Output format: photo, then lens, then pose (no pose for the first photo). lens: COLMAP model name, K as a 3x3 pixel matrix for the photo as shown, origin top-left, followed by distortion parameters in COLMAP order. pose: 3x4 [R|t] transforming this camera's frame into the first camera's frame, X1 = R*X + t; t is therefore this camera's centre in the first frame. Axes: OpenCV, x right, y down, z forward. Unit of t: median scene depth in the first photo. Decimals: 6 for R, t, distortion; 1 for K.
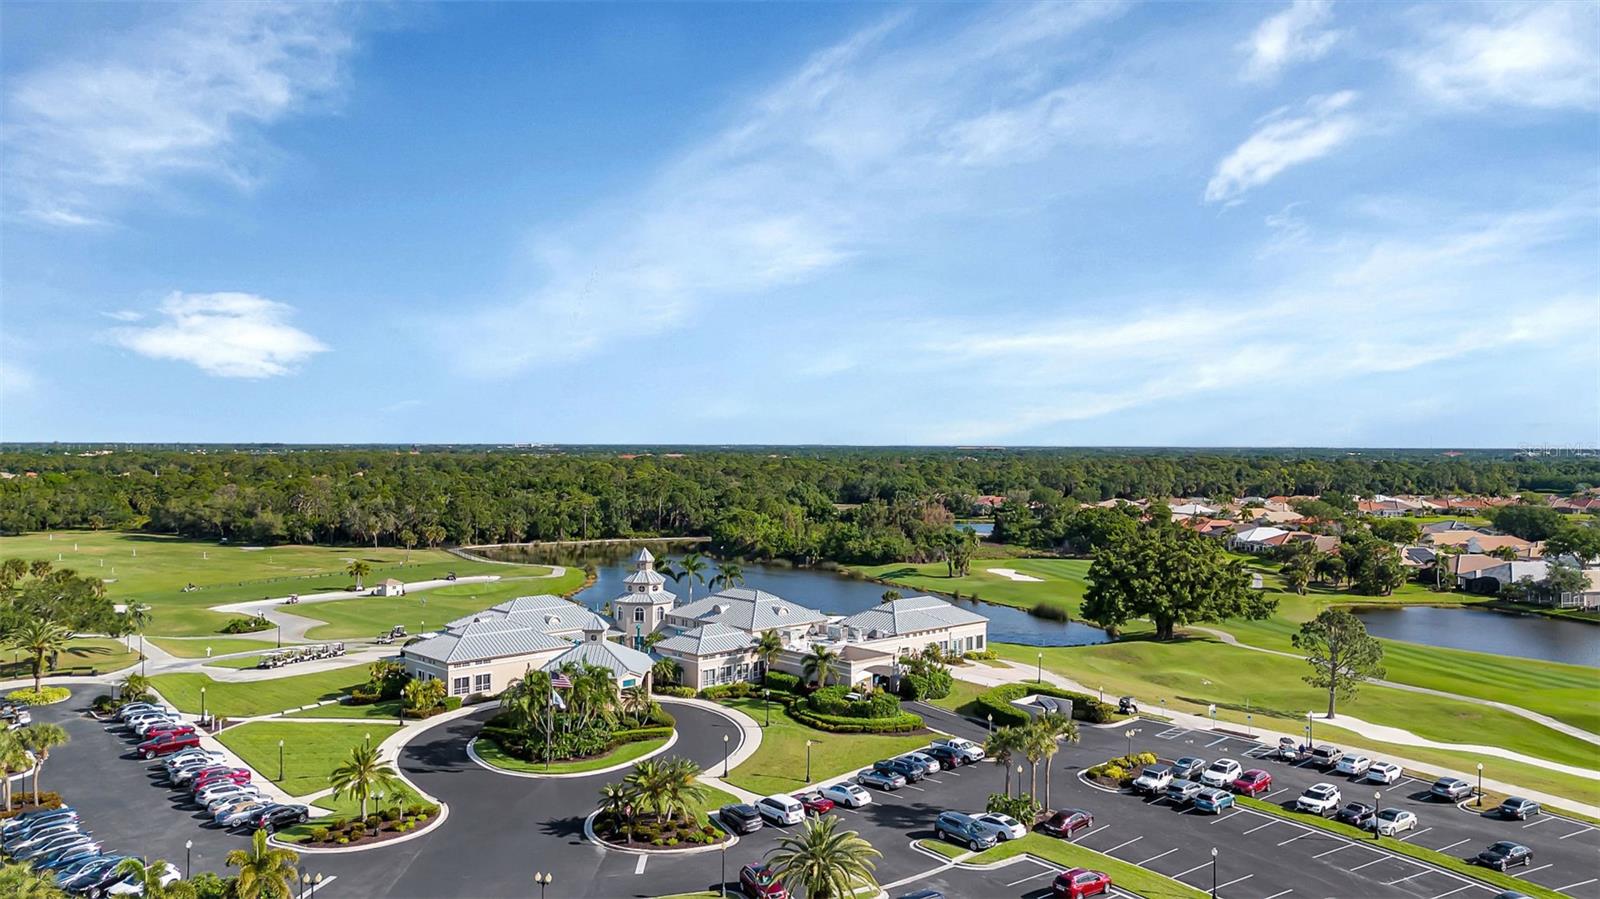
lens RADIAL K [[1172.5, 0, 804.2], [0, 1172.5, 446.4], [0, 0, 1]] dist [0.077344, -0.069316]
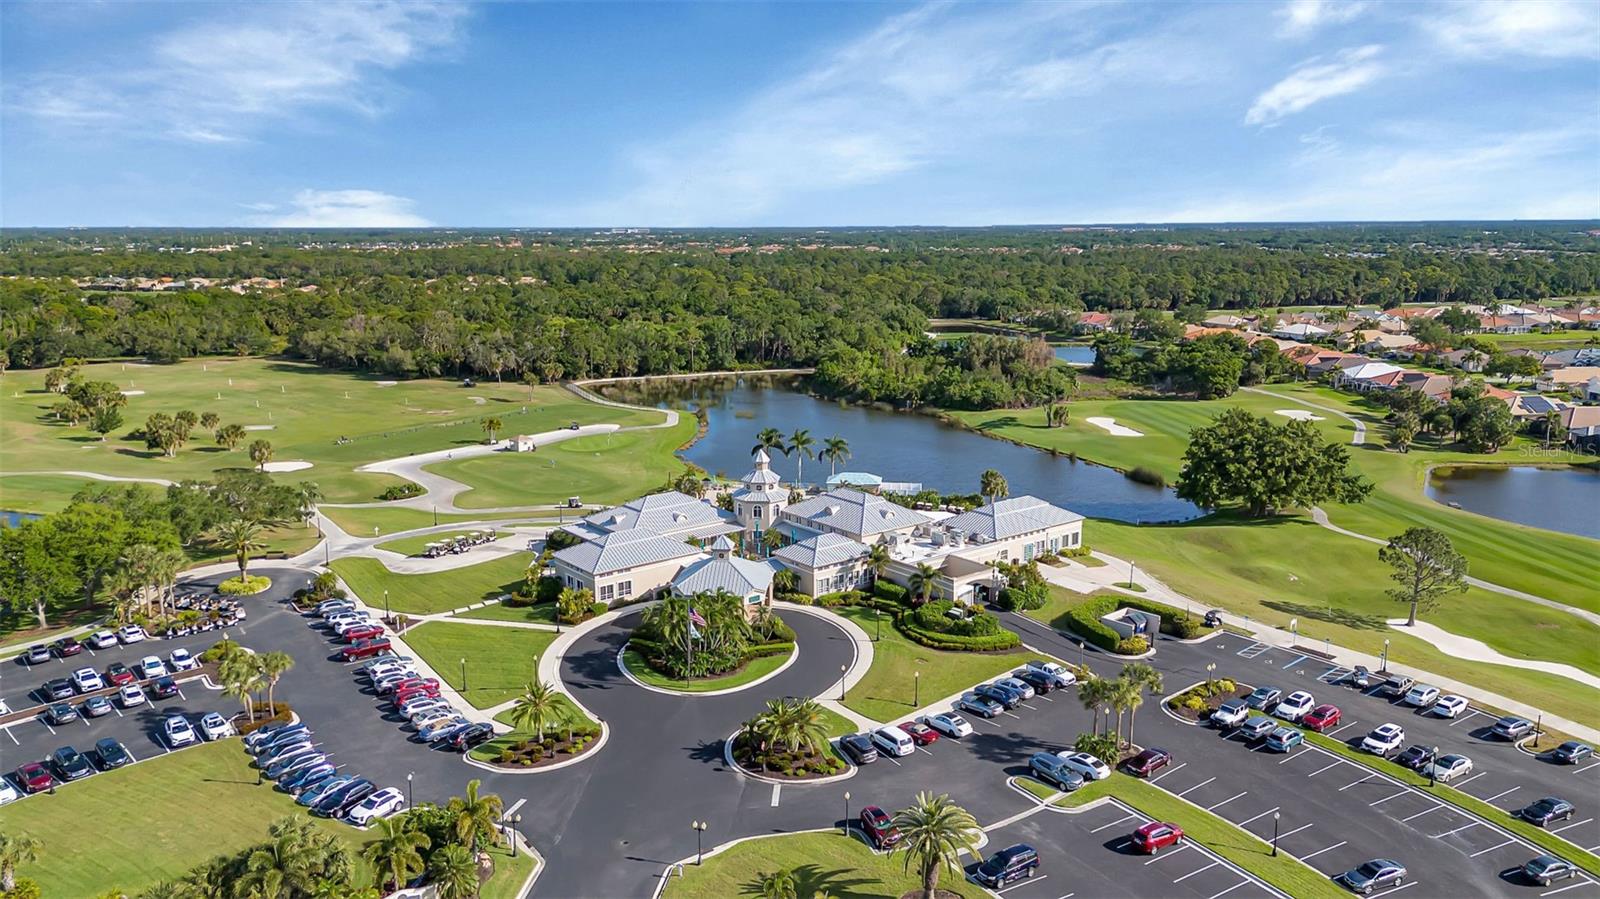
lens RADIAL K [[1169.2, 0, 804.1], [0, 1169.2, 449.4], [0, 0, 1]] dist [0.091148, -0.091573]
pose [[0.996656, 0.006479, -0.081451, -0.010352], [0.008804, 0.982532, 0.185884, -0.130967], [0.081233, -0.185980, 0.979190, -0.053788]]
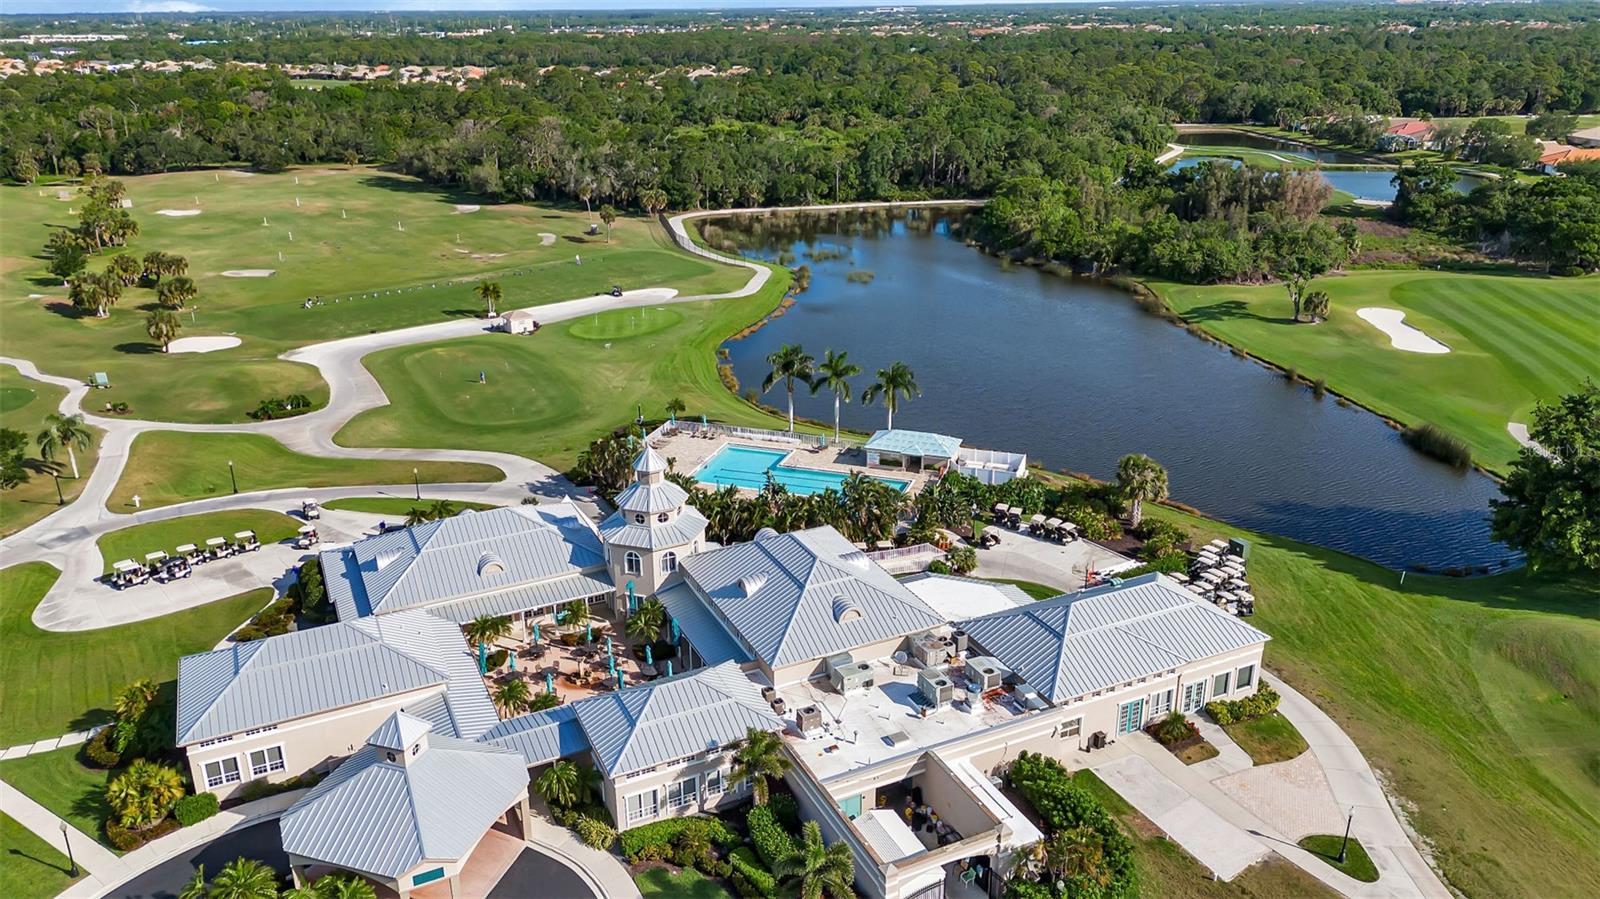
lens RADIAL K [[1172.5, 0, 804.2], [0, 1172.5, 446.4], [0, 0, 1]] dist [0.077344, -0.069316]
pose [[0.953796, 0.091092, -0.286314, 0.120713], [0.014490, 0.937878, 0.346662, -0.132048], [0.300106, -0.334793, 0.893224, 0.588163]]
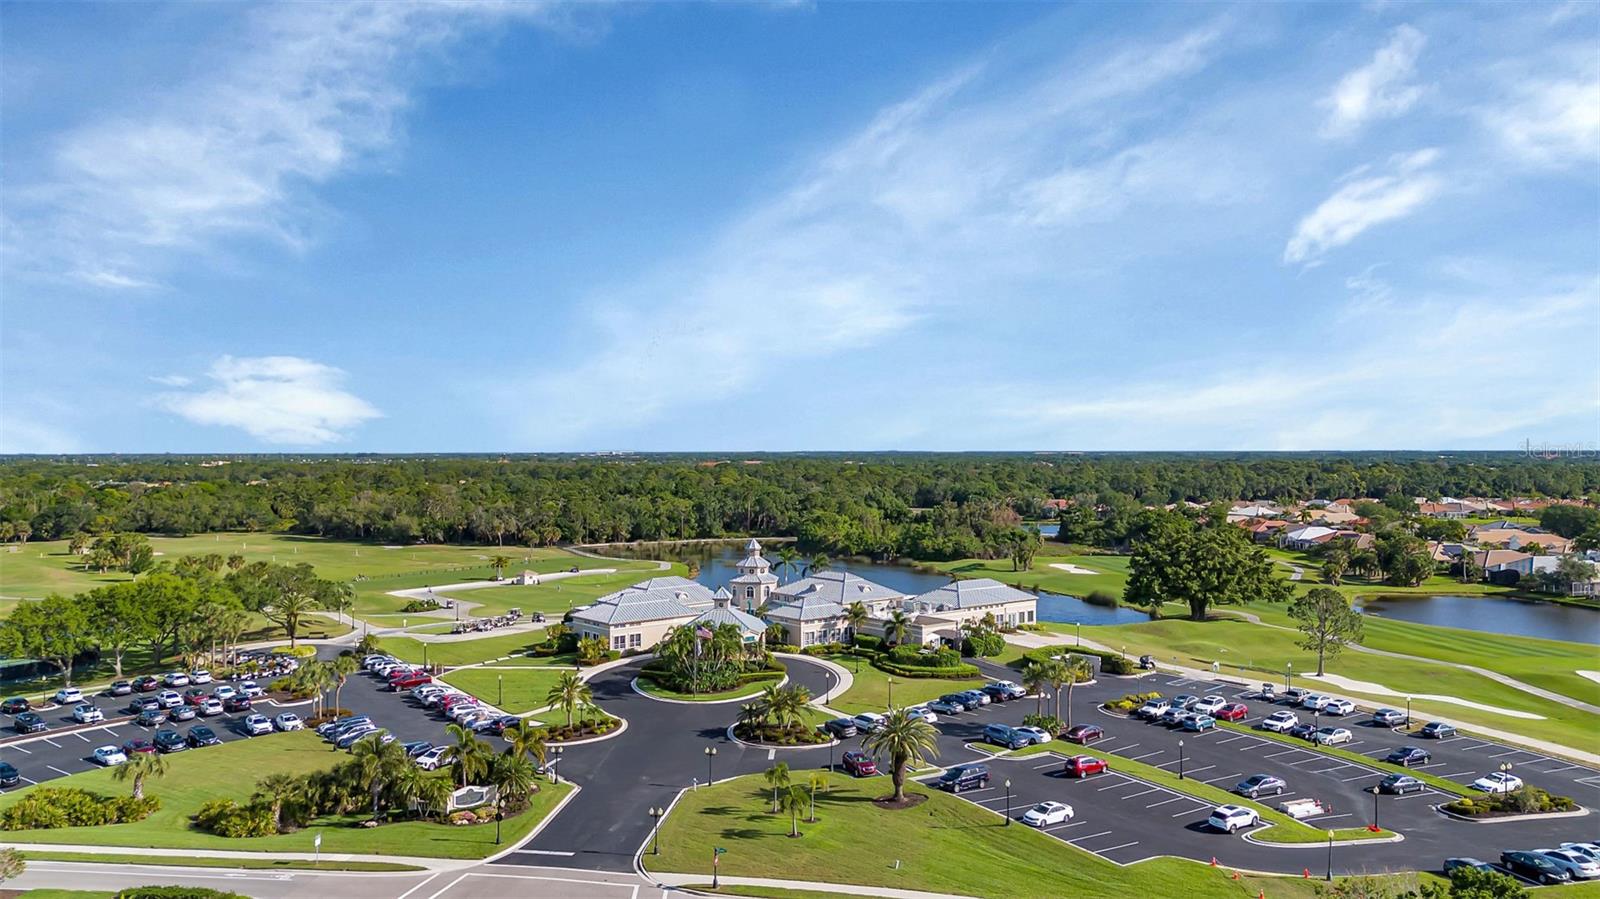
lens RADIAL K [[1169.2, 0, 804.1], [0, 1169.2, 449.4], [0, 0, 1]] dist [0.091148, -0.091573]
pose [[0.997909, -0.006589, -0.064295, -0.004435], [0.006400, 0.999975, -0.003147, -0.002951], [0.064314, 0.002729, 0.997926, -0.252361]]
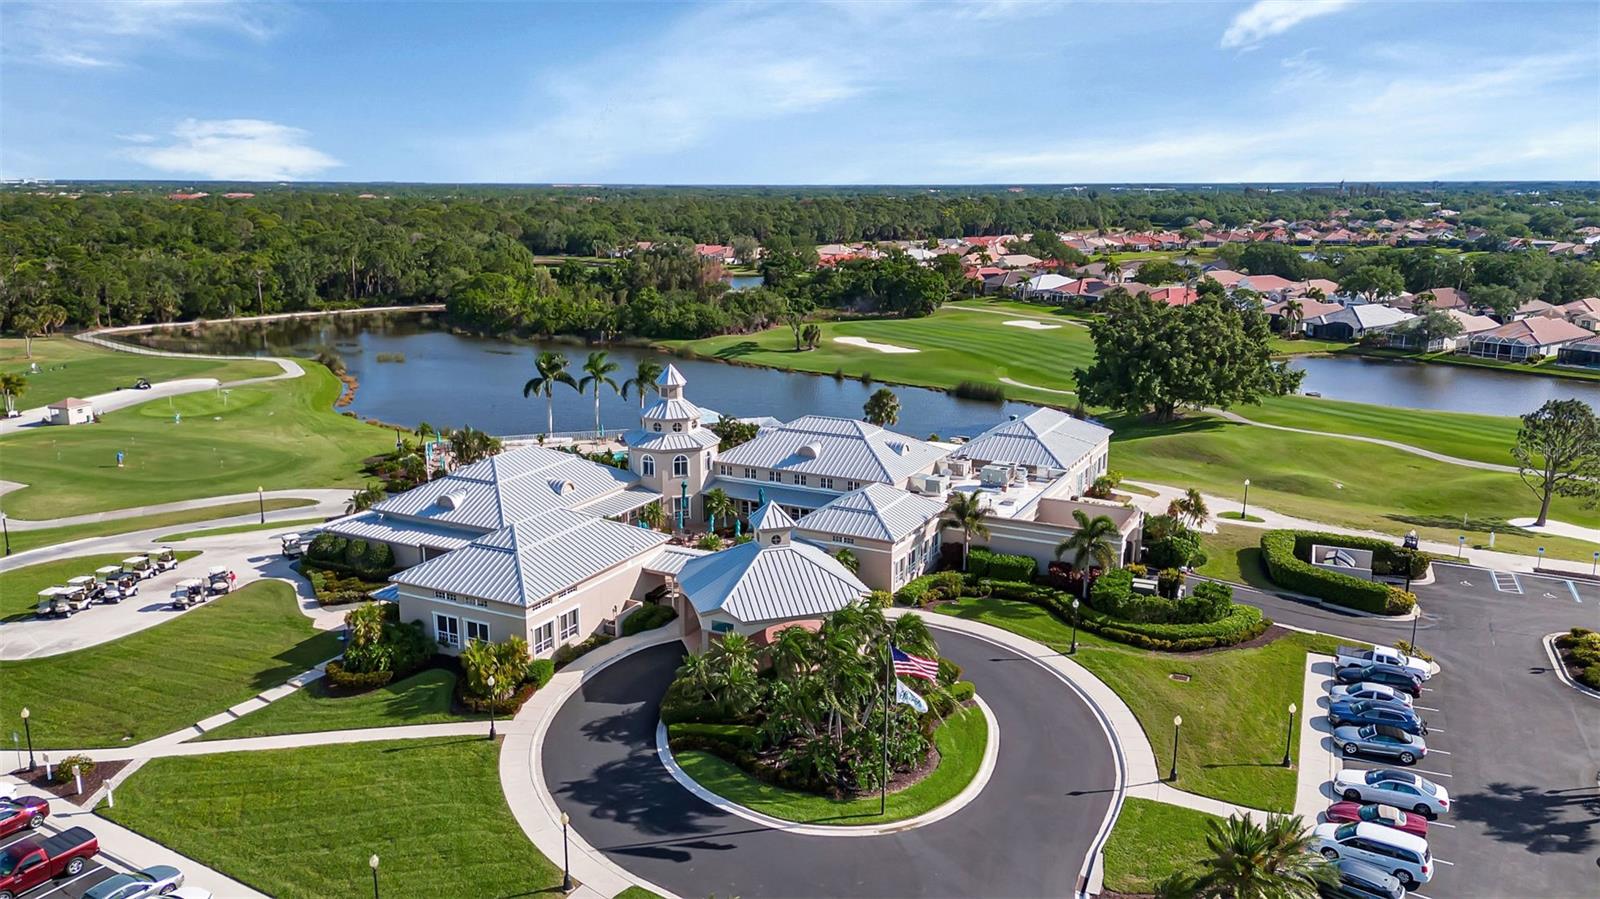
lens RADIAL K [[1169.2, 0, 804.1], [0, 1169.2, 449.4], [0, 0, 1]] dist [0.091148, -0.091573]
pose [[0.941234, -0.078276, 0.328558, -0.331683], [0.004121, 0.975364, 0.220564, -0.013545], [-0.337729, -0.206248, 0.918369, 0.421431]]
